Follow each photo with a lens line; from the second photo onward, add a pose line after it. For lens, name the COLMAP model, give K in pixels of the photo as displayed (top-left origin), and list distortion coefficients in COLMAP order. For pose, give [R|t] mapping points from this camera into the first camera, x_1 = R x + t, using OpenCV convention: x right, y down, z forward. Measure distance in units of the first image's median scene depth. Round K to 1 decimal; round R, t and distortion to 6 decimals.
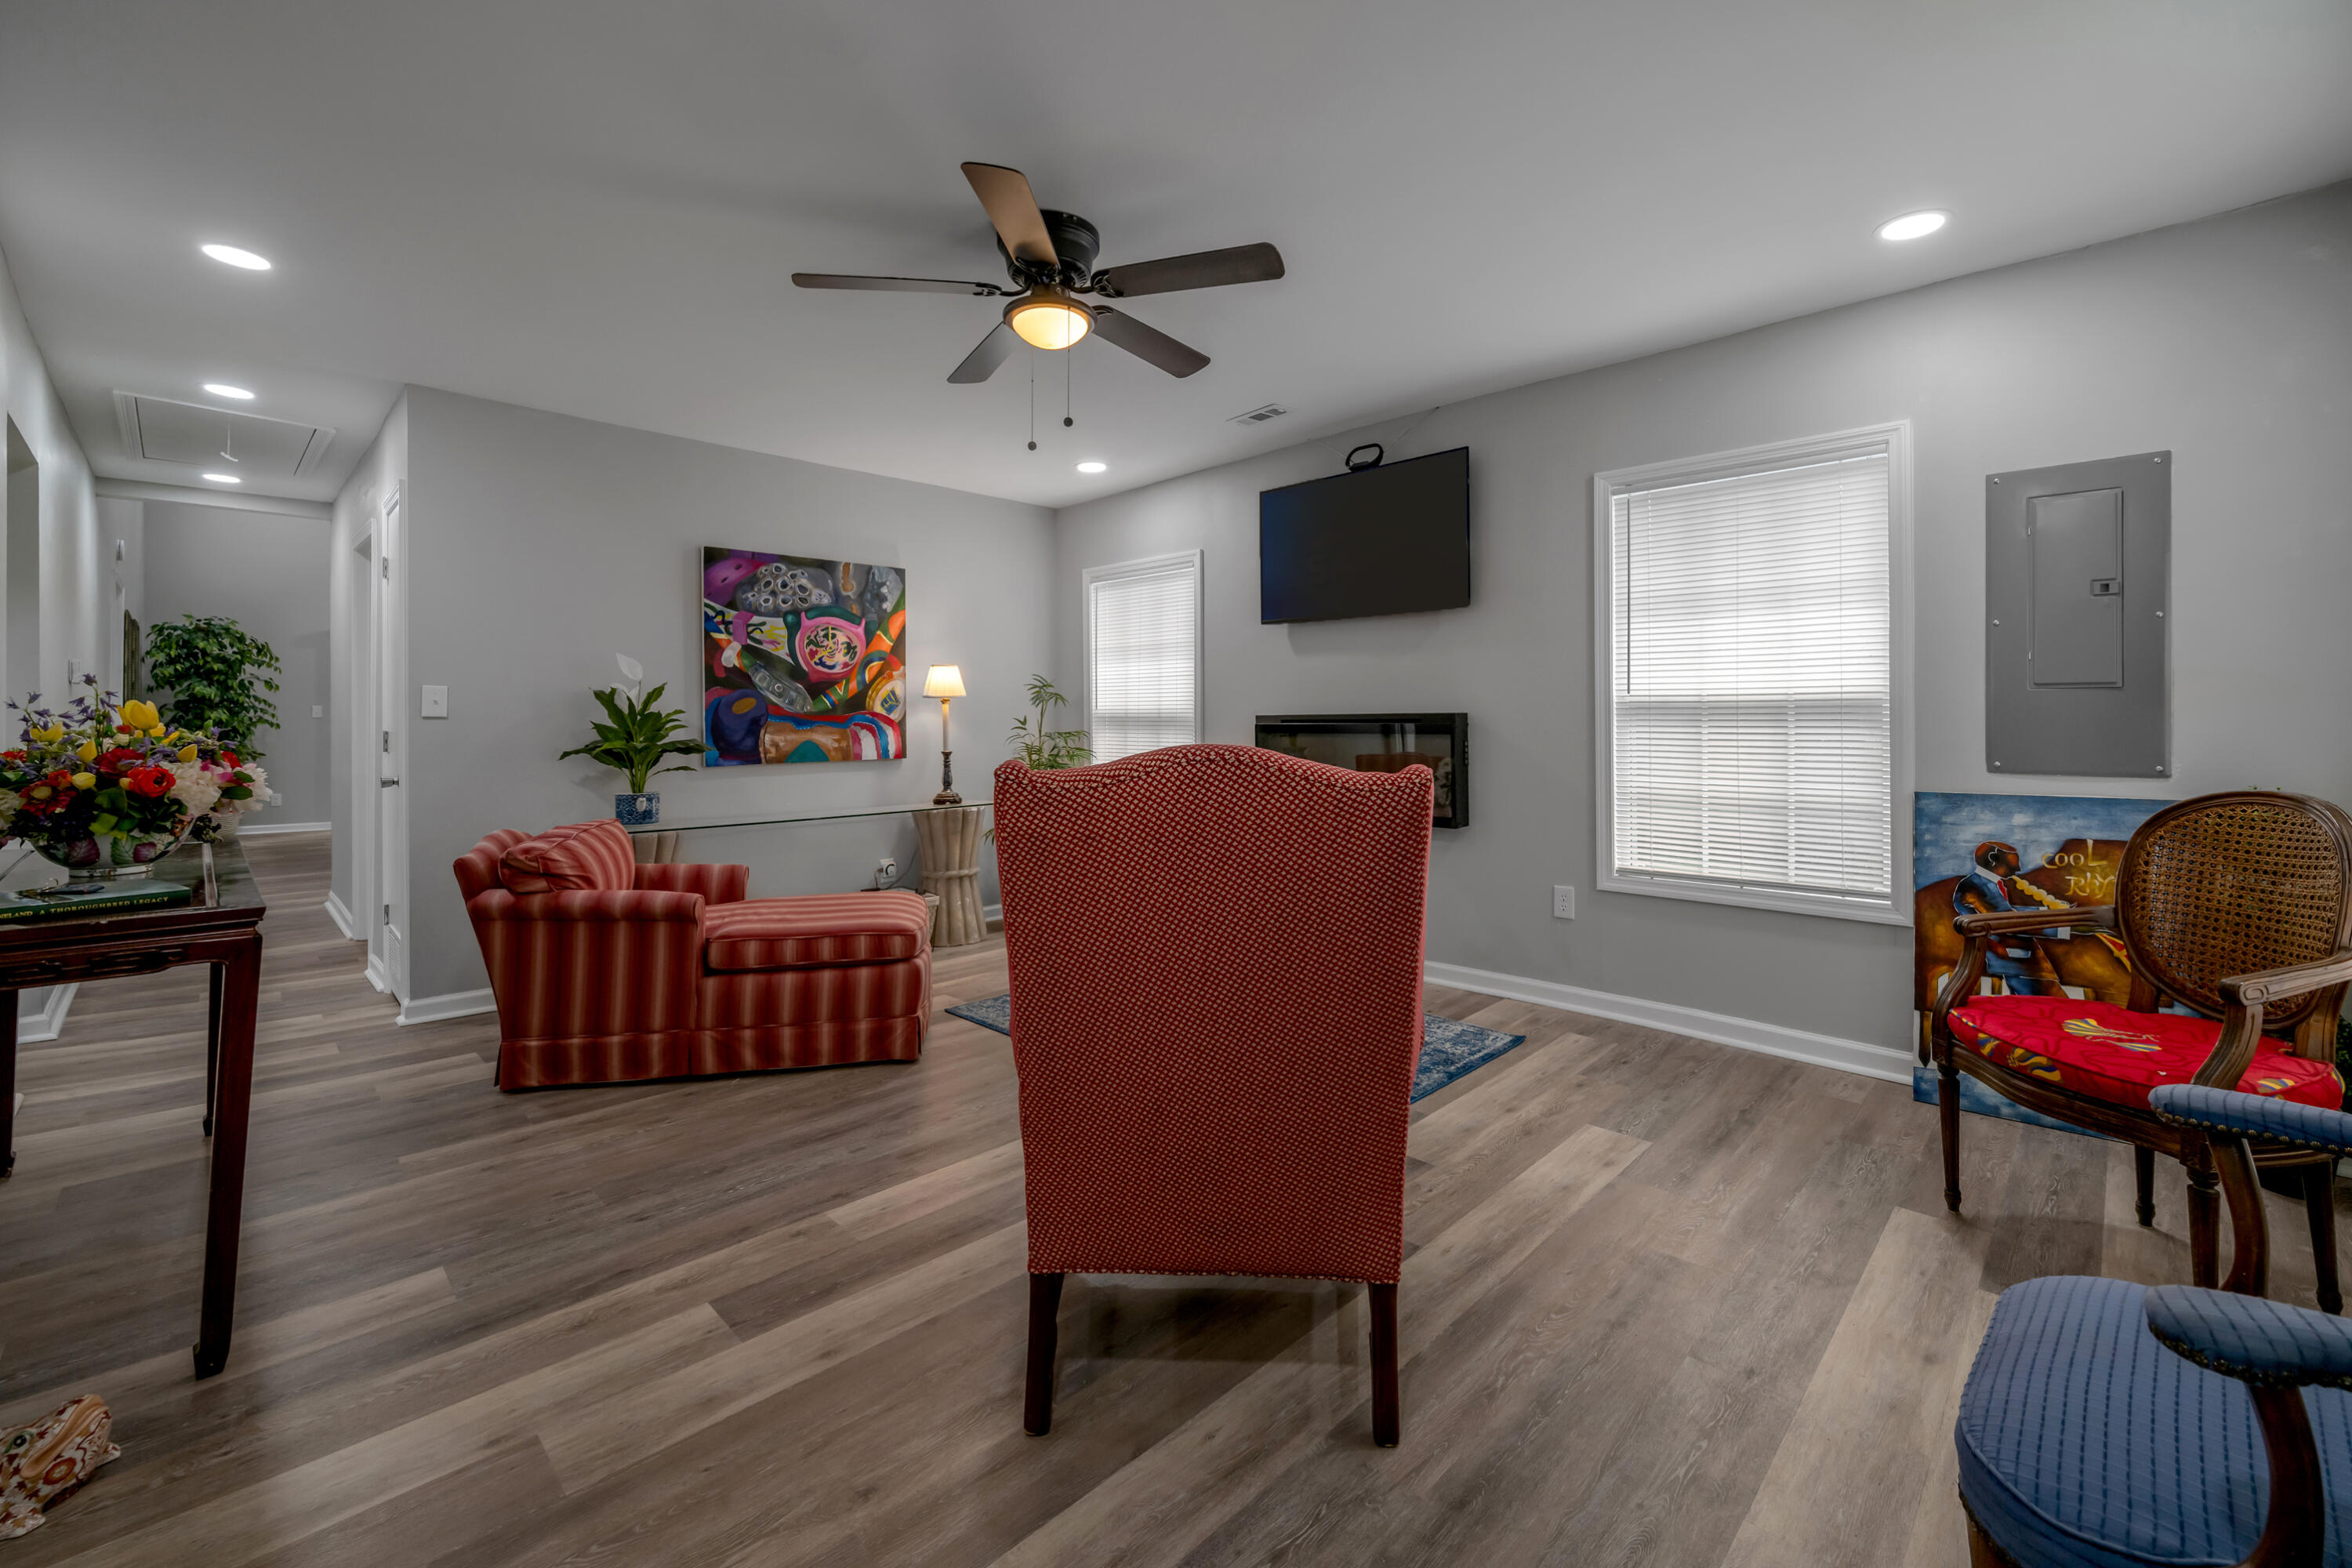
lens RADIAL K [[962.5, 0, 1209.6], [0, 962.5, 728.3], [0, 0, 1]] dist [-0.002957, -0.000256]
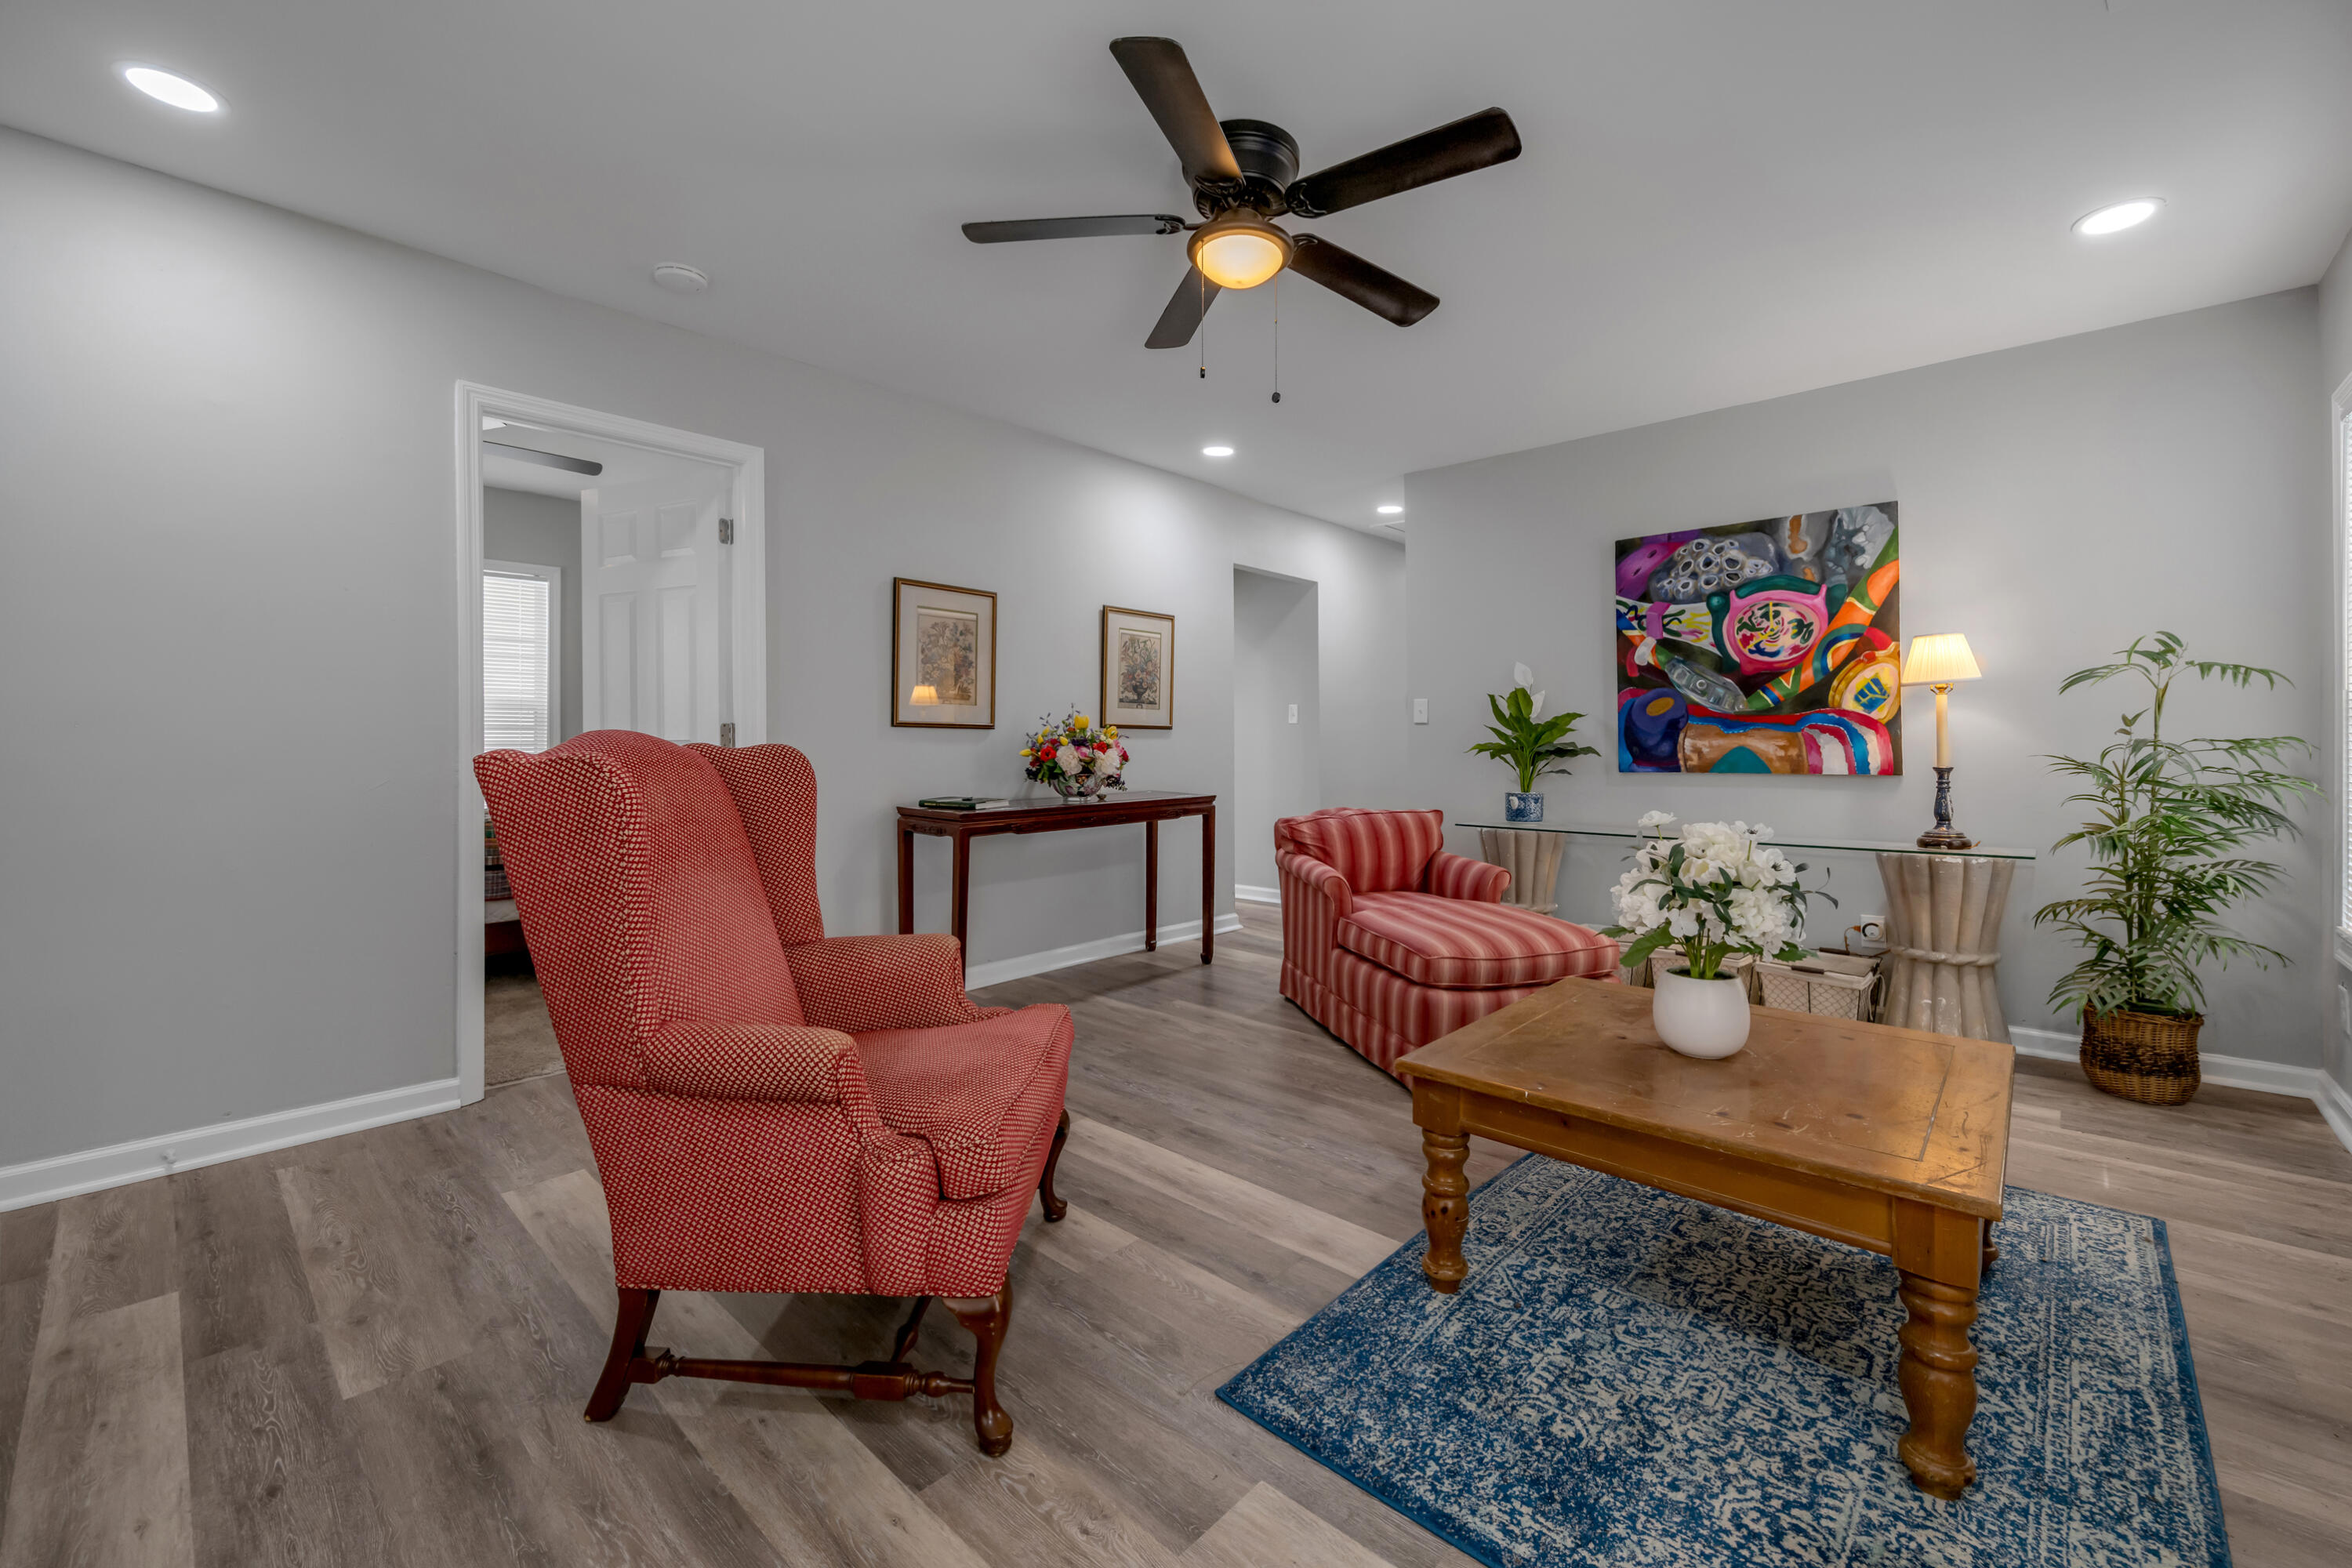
lens RADIAL K [[961.6, 0, 1192.8], [0, 961.6, 751.4], [0, 0, 1]] dist [-0.002255, -0.000002]
pose [[0.027164, 0.016981, -0.999487, 0.409954], [-0.004463, 0.999848, 0.016866, 0.005269], [0.999621, 0.004002, 0.027236, 0.542424]]
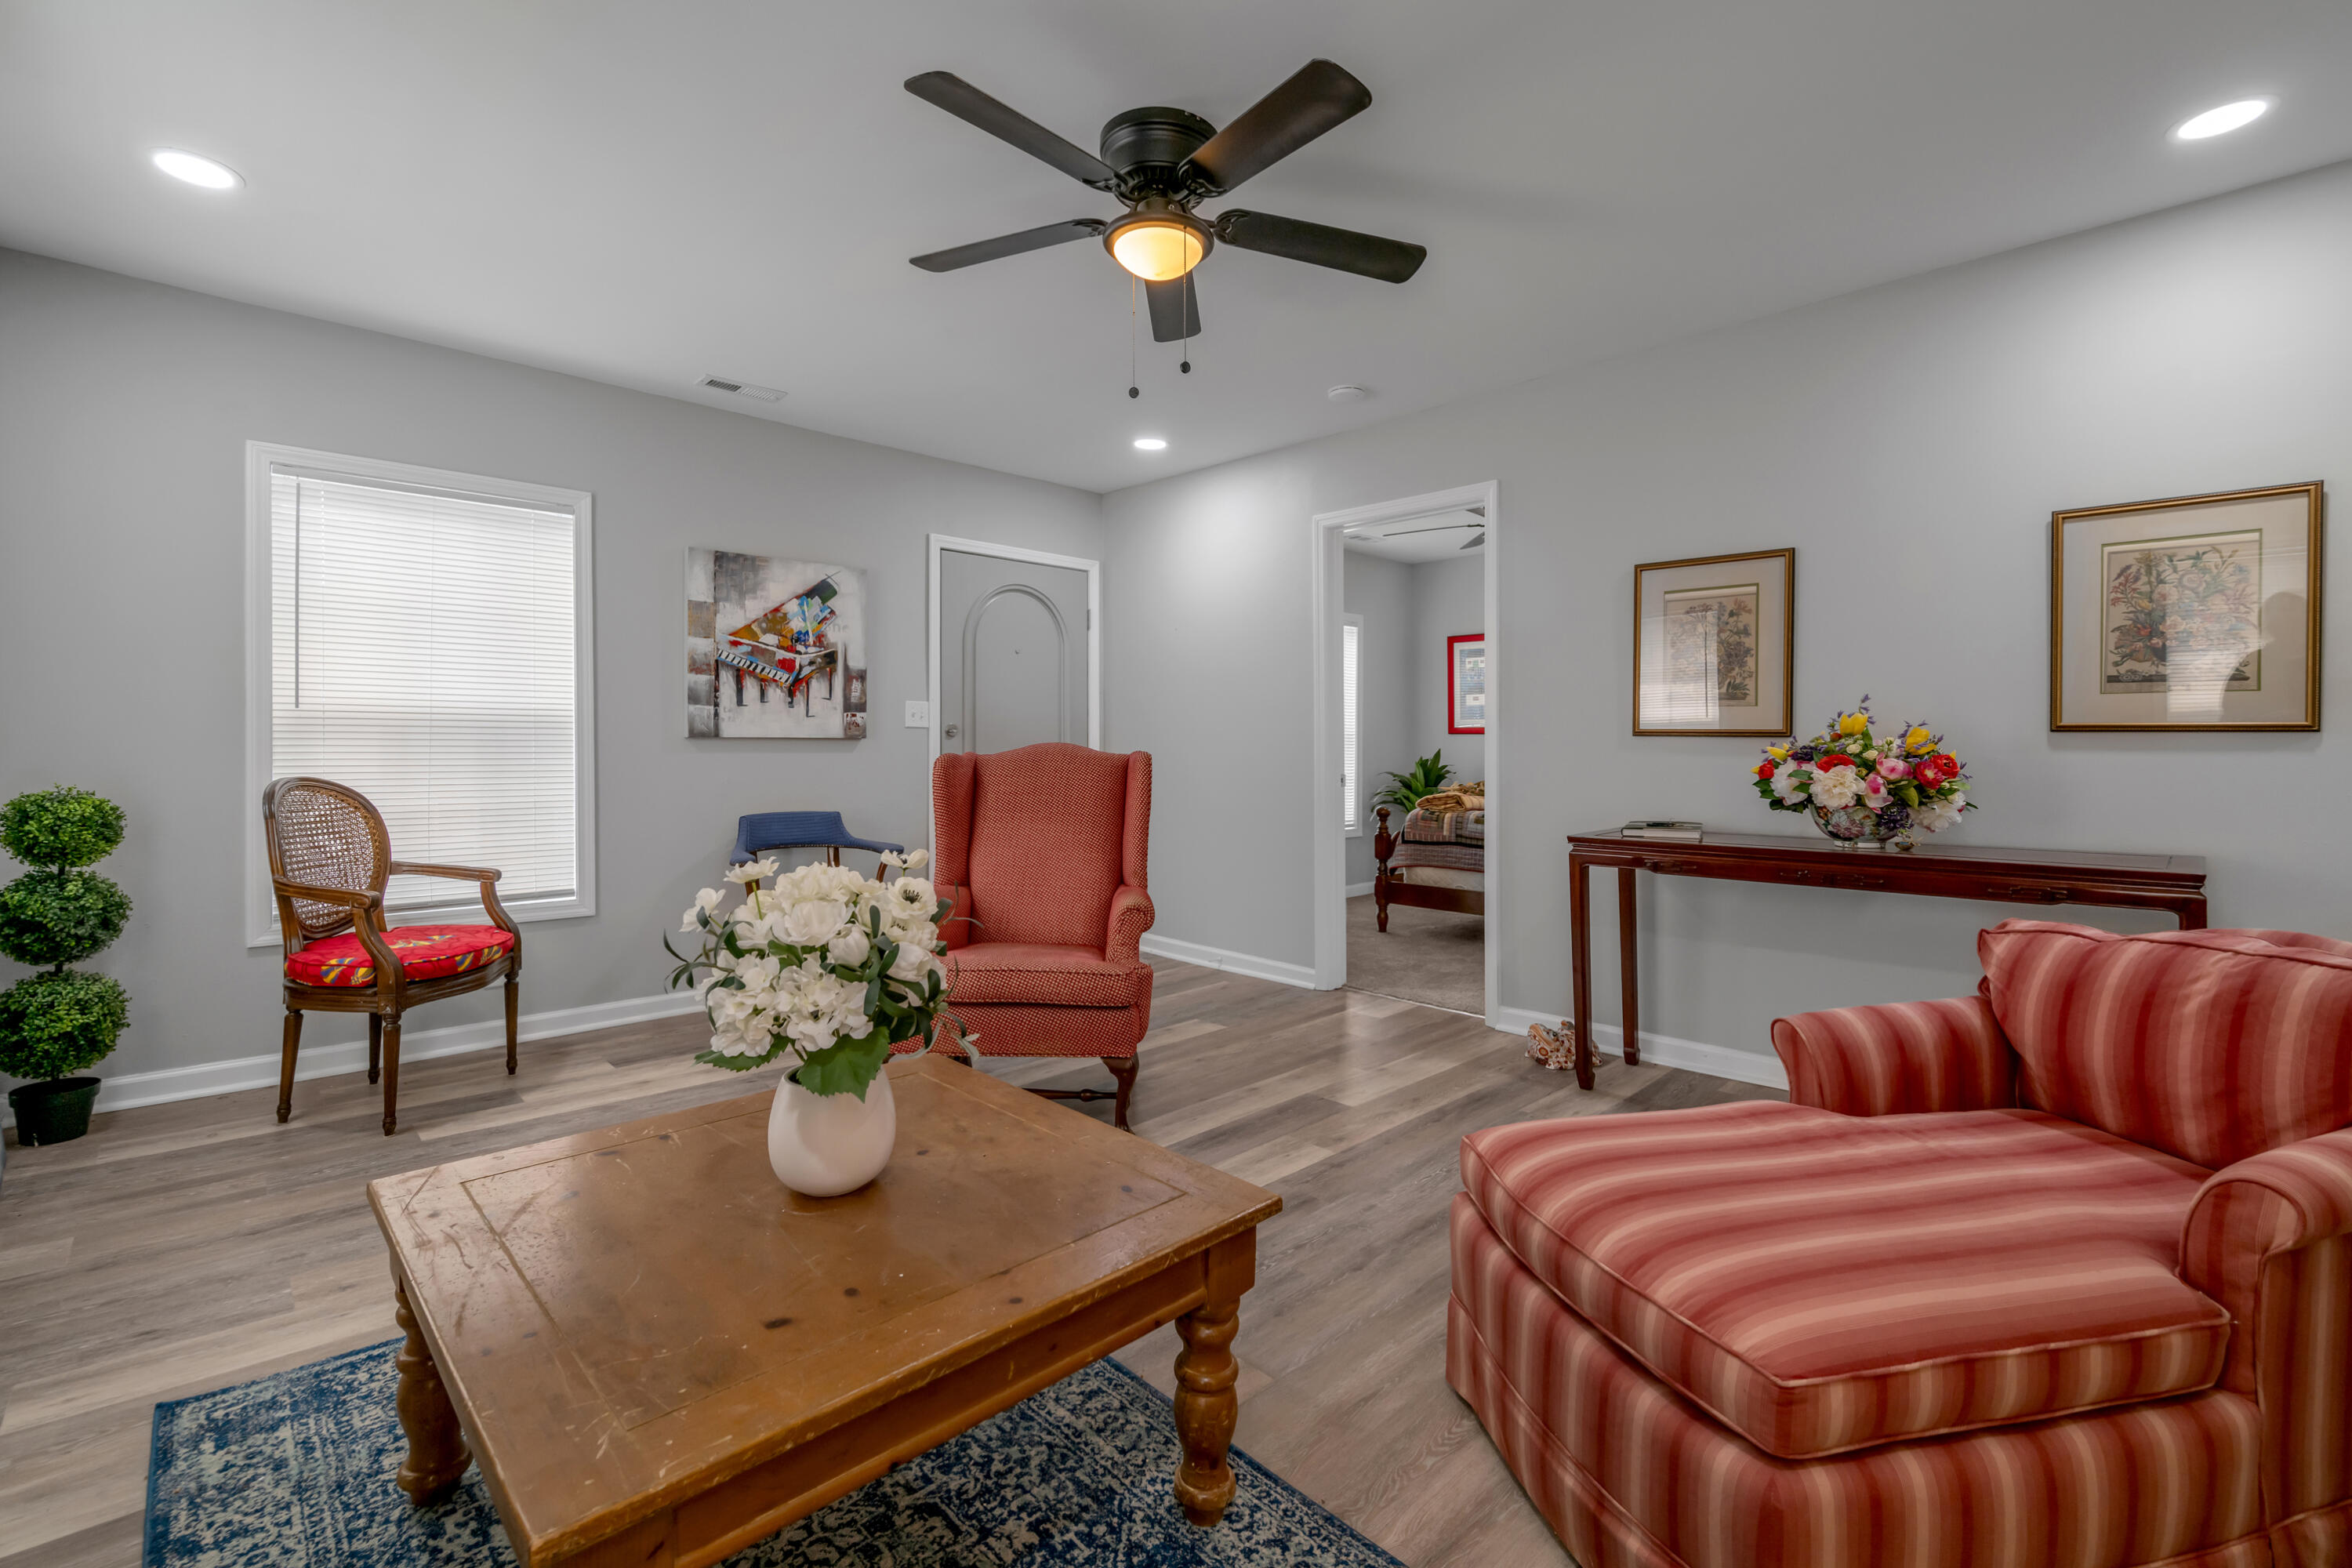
lens RADIAL K [[1019.9, 0, 1199.9], [0, 1019.9, 756.6], [0, 0, 1]] dist [-0.007916, -0.000146]
pose [[-0.999728, -0.001646, 0.023255, -0.130326], [-0.001383, 0.999935, 0.011314, 0.006340], [-0.023272, 0.011279, -0.999666, 1.096422]]
